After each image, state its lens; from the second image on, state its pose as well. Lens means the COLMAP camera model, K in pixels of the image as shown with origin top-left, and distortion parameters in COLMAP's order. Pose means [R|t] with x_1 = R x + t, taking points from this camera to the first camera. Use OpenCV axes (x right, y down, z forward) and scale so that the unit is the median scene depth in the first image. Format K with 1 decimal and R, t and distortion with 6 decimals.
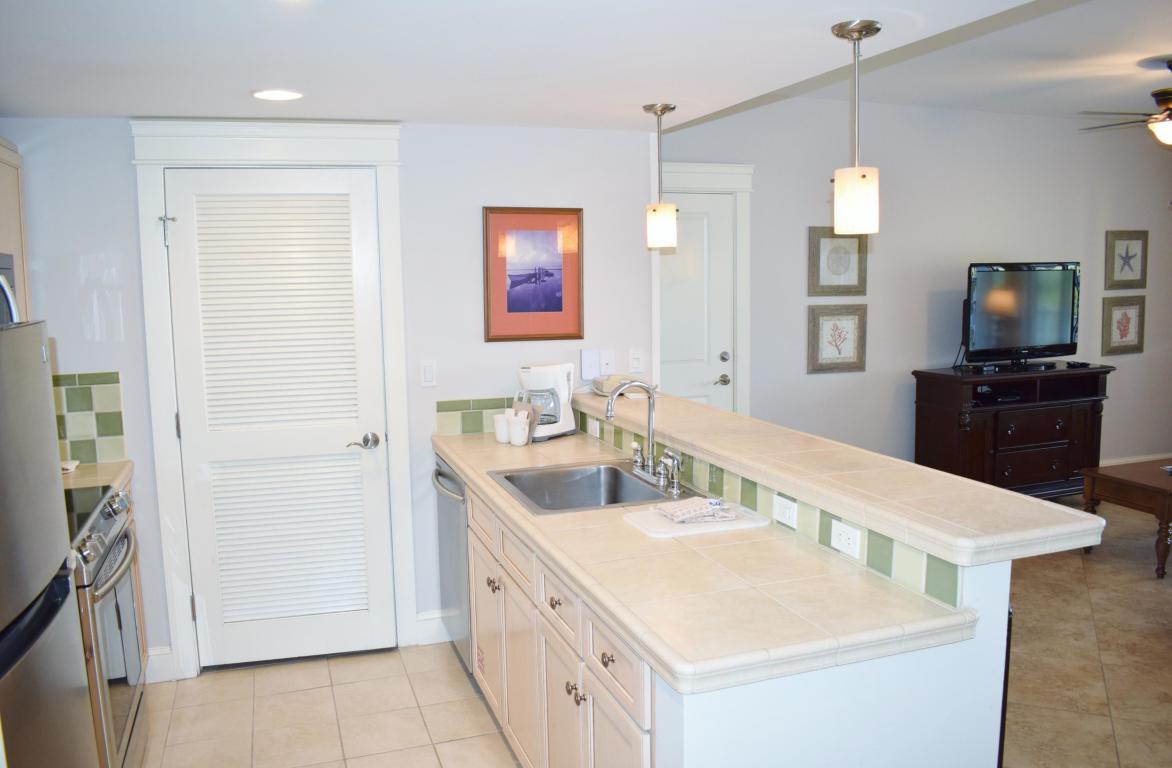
lens RADIAL K [[915.8, 0, 586.0], [0, 915.8, 384.0], [0, 0, 1]] dist [-0.085808, 0.002484]
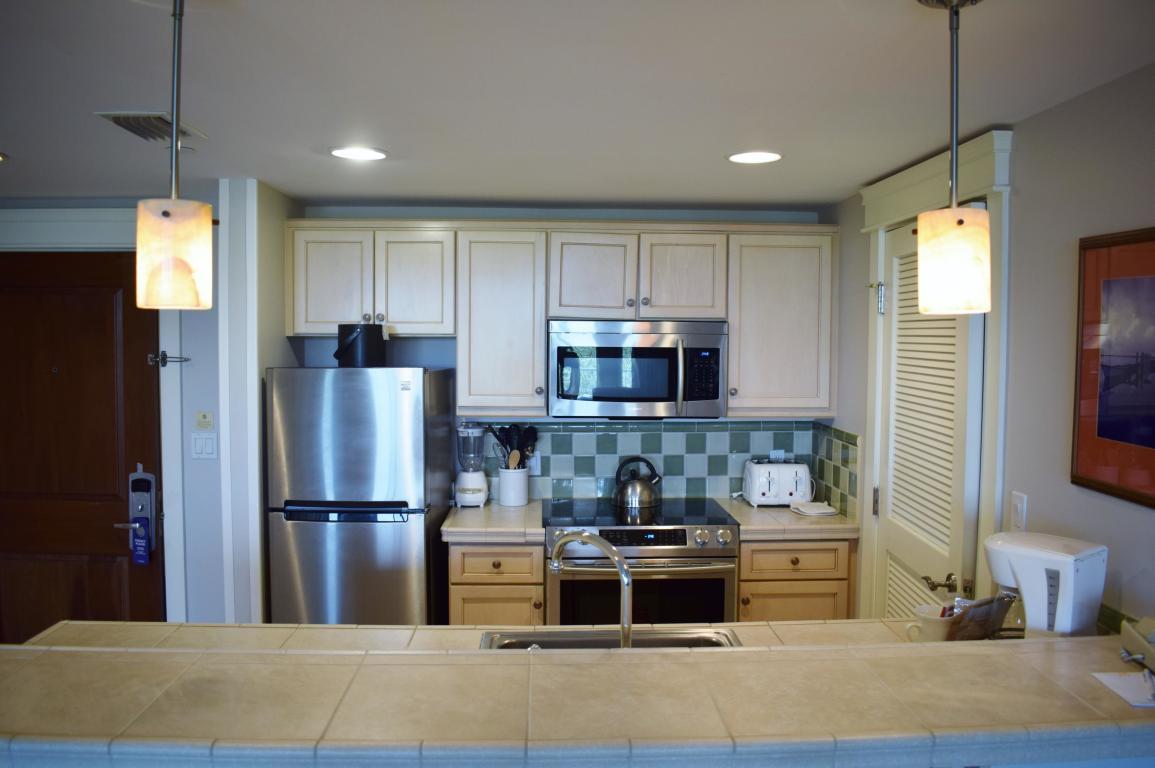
lens RADIAL K [[896.6, 0, 577.5], [0, 896.6, 384.0], [0, 0, 1]] dist [-0.097249, -0.003028]
pose [[-0.297813, 0.068336, -0.952175, 0.337320], [-0.114643, 0.987656, 0.106739, -0.090617], [0.947715, 0.140948, -0.286303, 0.614928]]
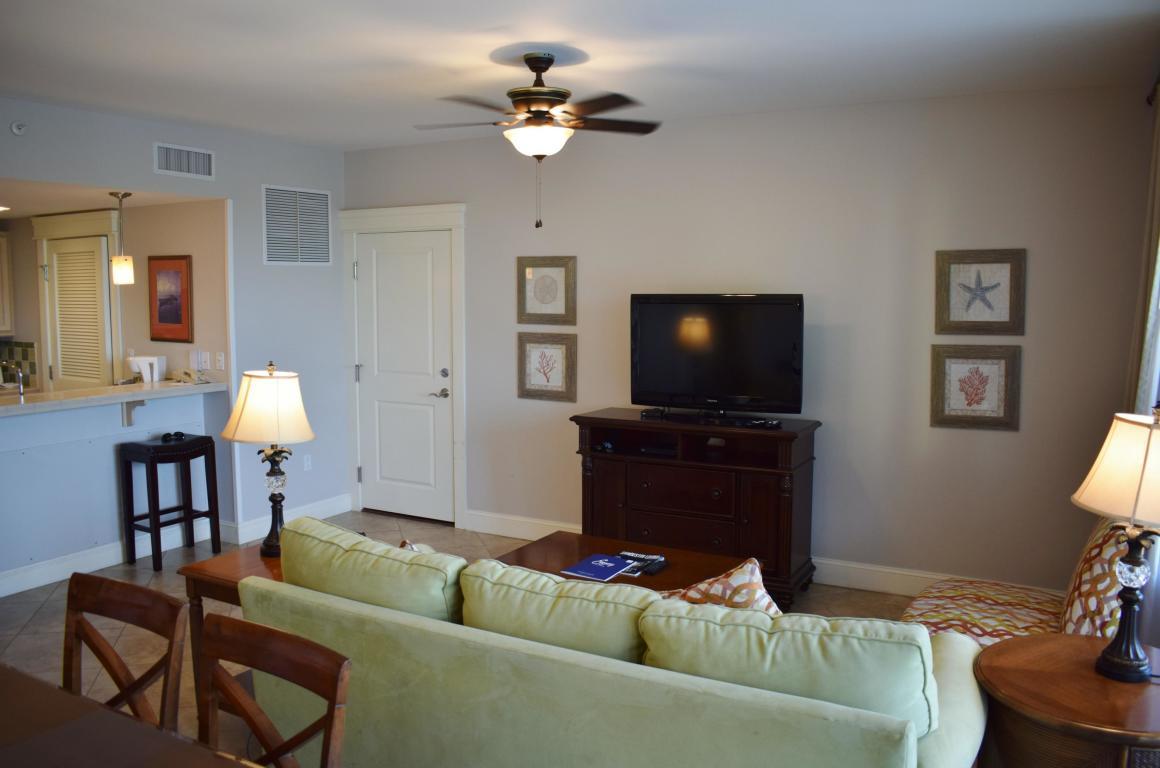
lens RADIAL K [[906.0, 0, 580.0], [0, 906.0, 384.0], [0, 0, 1]] dist [-0.086962, -0.003289]
pose [[0.666887, 0.096284, -0.738912, 1.099324], [-0.103075, 0.994004, 0.036496, -0.074736], [0.737996, 0.051825, 0.672813, 0.369812]]
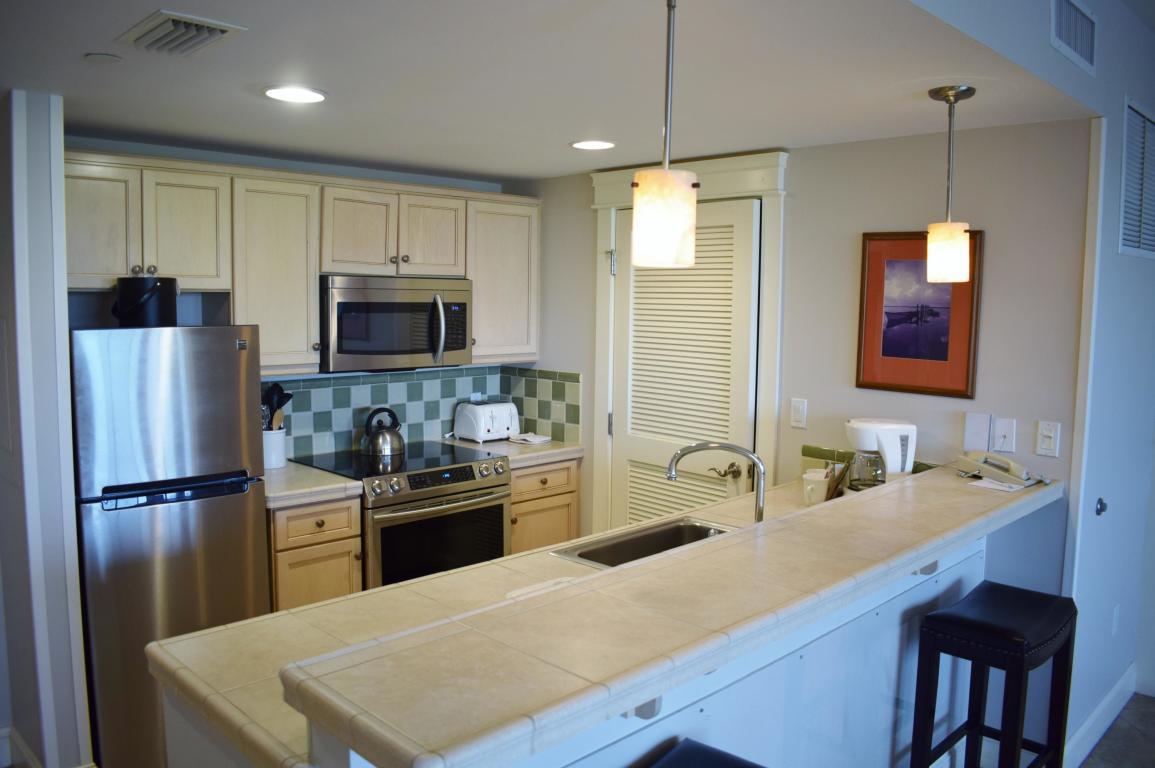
lens RADIAL K [[896.6, 0, 577.5], [0, 896.6, 384.0], [0, 0, 1]] dist [-0.097249, -0.003028]
pose [[0.428458, 0.110216, -0.896814, 0.383568], [-0.127726, 0.989954, 0.060640, -0.047571], [0.894488, 0.088565, 0.438232, 0.279641]]
